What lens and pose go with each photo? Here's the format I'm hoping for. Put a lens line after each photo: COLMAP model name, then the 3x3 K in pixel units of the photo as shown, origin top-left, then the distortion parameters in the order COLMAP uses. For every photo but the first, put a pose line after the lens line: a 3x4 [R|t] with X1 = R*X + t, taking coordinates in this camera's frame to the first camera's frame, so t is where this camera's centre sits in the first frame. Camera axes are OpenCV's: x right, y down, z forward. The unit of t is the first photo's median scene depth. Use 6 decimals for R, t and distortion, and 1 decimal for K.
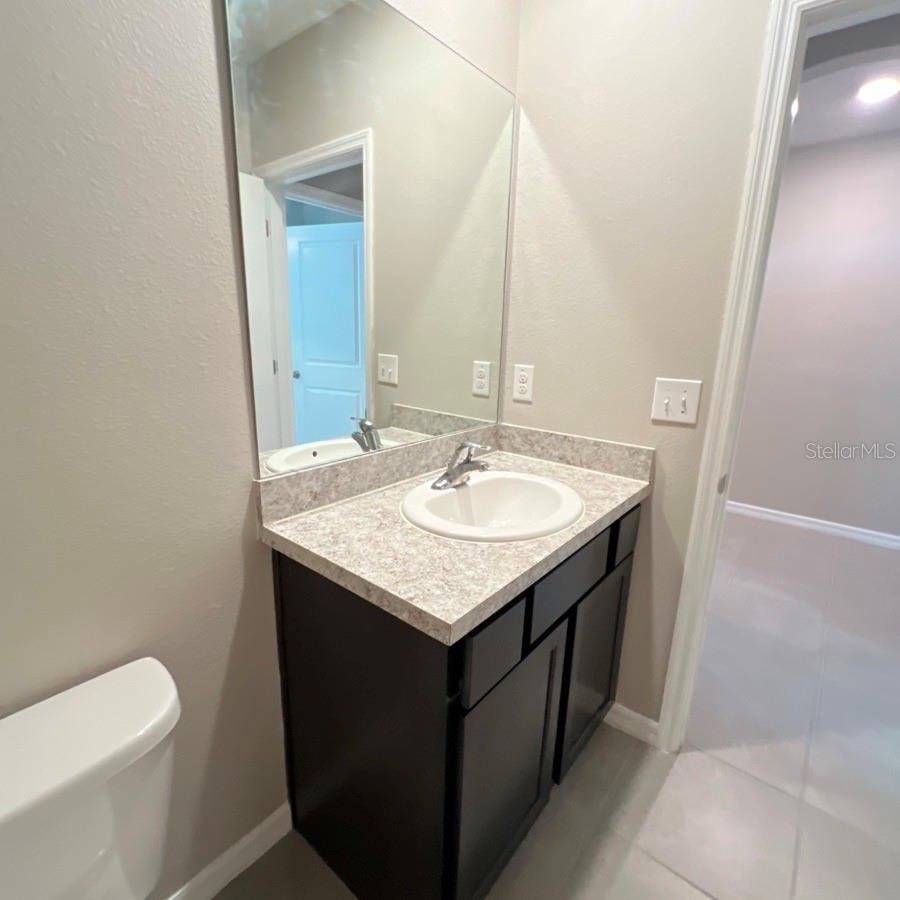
lens RADIAL K [[481.7, 0, 449.1], [0, 481.7, 446.4], [0, 0, 1]] dist [0.006121, 0.001144]
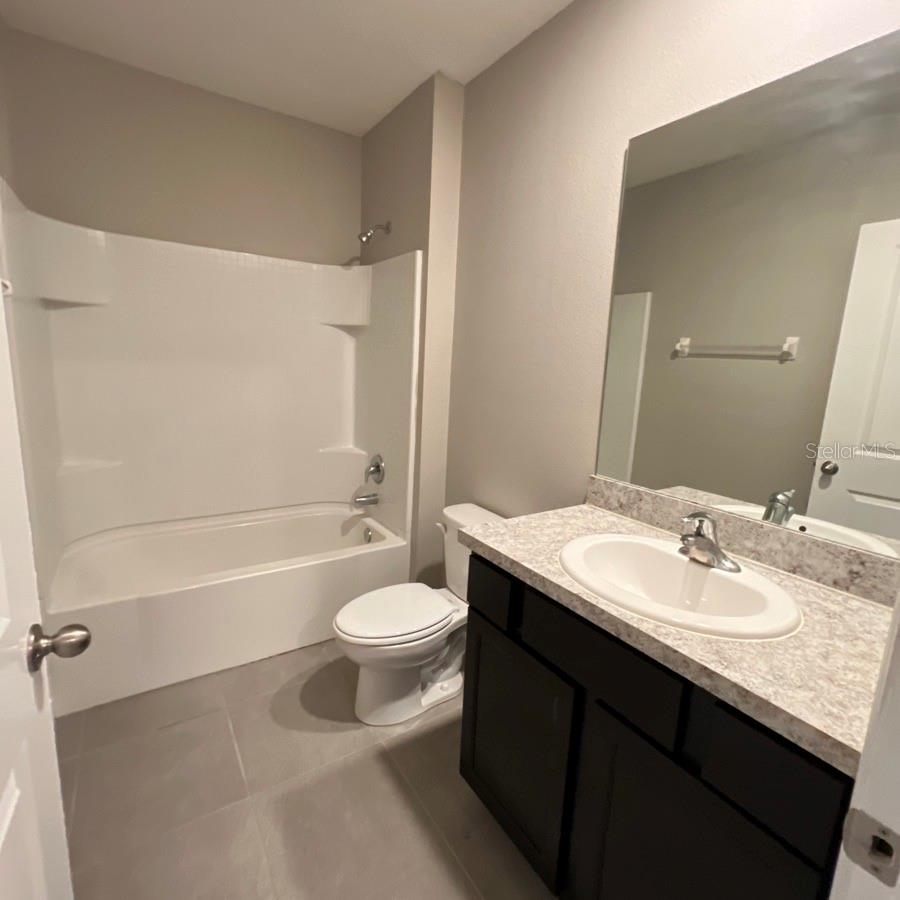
lens RADIAL K [[481.7, 0, 448.2], [0, 481.7, 448.4], [0, 0, 1]] dist [0.006121, 0.001144]
pose [[-0.297669, 0.131949, -0.945507, 1.118394], [-0.283716, 0.933428, 0.219584, -0.202884], [0.911536, 0.333619, -0.240416, 0.853450]]
